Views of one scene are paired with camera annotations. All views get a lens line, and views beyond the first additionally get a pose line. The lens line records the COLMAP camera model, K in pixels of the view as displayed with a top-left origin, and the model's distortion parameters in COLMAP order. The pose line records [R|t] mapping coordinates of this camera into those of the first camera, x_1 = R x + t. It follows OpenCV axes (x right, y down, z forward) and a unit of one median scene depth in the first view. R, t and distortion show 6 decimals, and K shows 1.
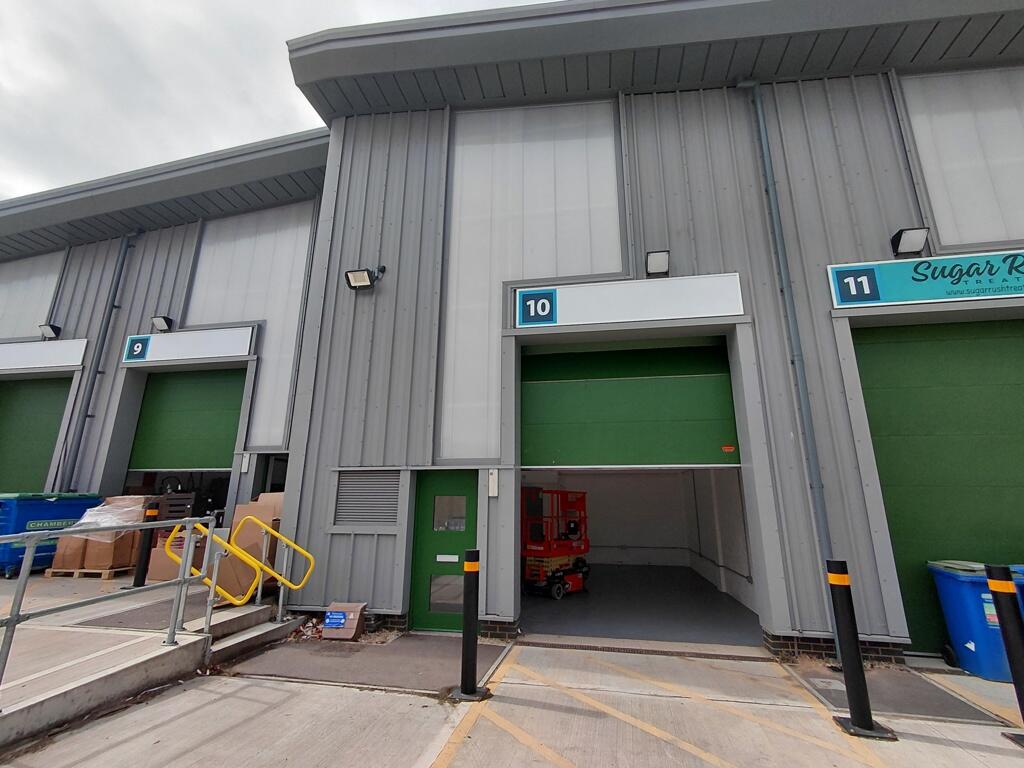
lens RADIAL K [[468.0, 0, 520.7], [0, 468.0, 377.6], [0, 0, 1]] dist [-0.003295, 0.004664]
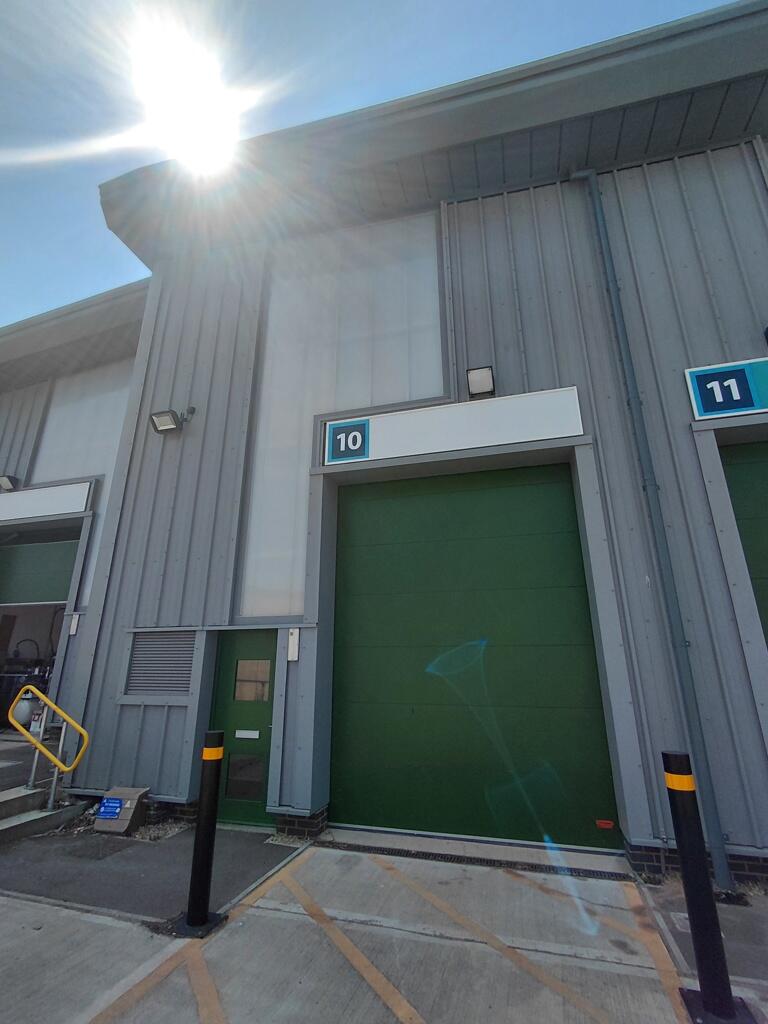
lens RADIAL K [[468.0, 0, 394.9], [0, 468.0, 505.8], [0, 0, 1]] dist [-0.003295, 0.004664]
pose [[0.995130, -0.039664, -0.090239, 0.205624], [0.034709, 0.997837, -0.055826, 0.024653], [0.092258, 0.052422, 0.994354, 0.146034]]
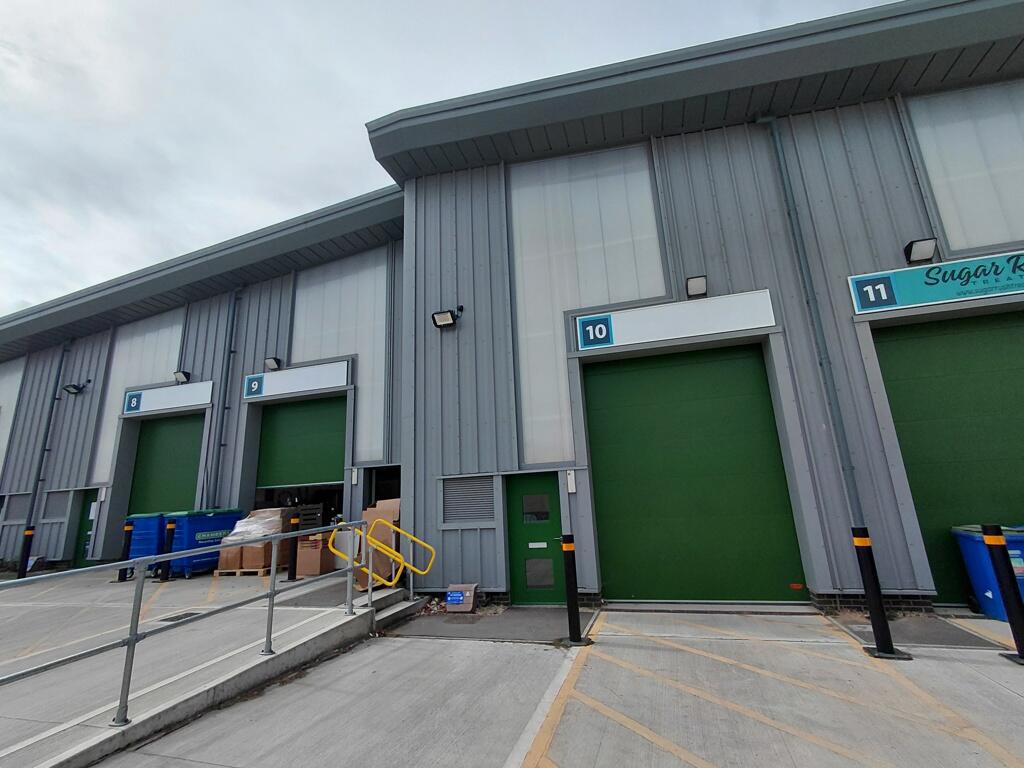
lens RADIAL K [[468.0, 0, 524.7], [0, 468.0, 380.3], [0, 0, 1]] dist [-0.003295, 0.004664]
pose [[0.994037, -0.075979, -0.078220, -0.061883], [0.077166, 0.996943, 0.012256, -0.058318], [0.077050, -0.018218, 0.996861, -0.205900]]
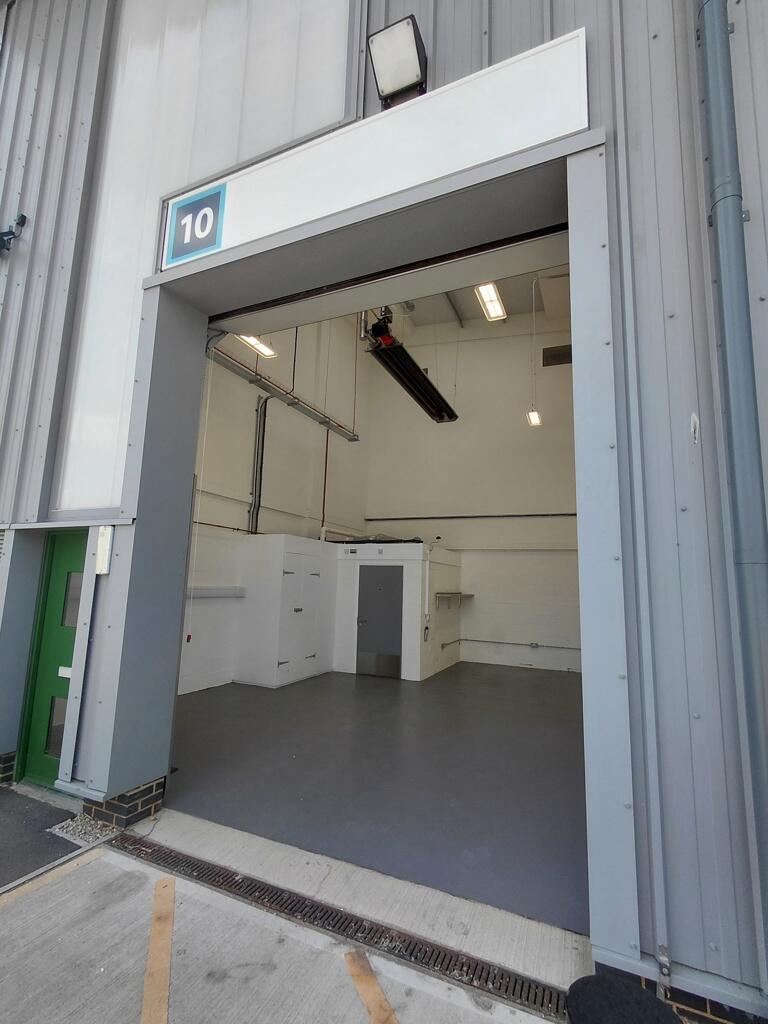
lens RADIAL K [[468.0, 0, 397.7], [0, 468.0, 517.0], [0, 0, 1]] dist [-0.003295, 0.004664]
pose [[0.971795, -0.007840, -0.235695, 0.395073], [0.034573, 0.993385, 0.109505, 0.131709], [0.233278, -0.114566, 0.965638, 0.527954]]
